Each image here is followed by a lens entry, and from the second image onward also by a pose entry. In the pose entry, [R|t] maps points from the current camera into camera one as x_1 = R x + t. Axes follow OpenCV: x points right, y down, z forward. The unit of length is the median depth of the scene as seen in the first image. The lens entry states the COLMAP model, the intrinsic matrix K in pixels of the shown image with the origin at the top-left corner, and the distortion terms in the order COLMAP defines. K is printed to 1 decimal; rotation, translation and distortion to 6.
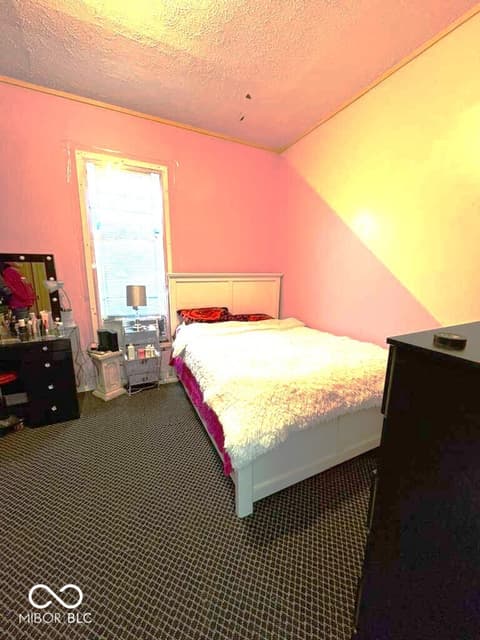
lens RADIAL K [[256.0, 0, 240.0], [0, 256.0, 320.0], [0, 0, 1]] dist [0.002305, 0.000288]
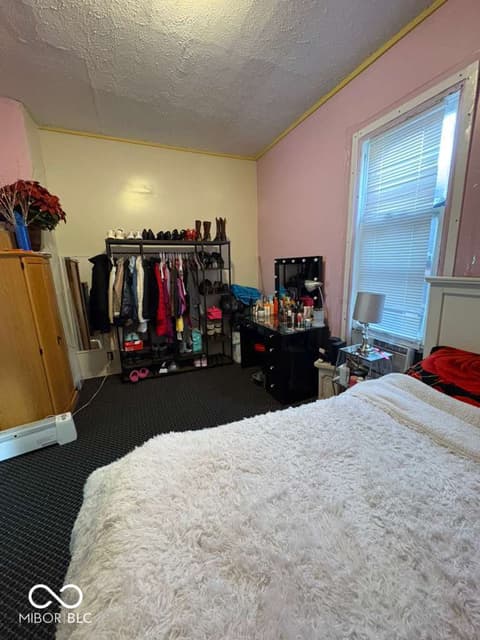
lens RADIAL K [[256.0, 0, 240.0], [0, 256.0, 320.0], [0, 0, 1]] dist [0.002305, 0.000288]
pose [[-0.060539, 0.210004, -0.975824, 0.370100], [-0.160800, 0.962797, 0.217176, -0.174438], [0.985129, 0.170060, -0.024519, 0.732039]]
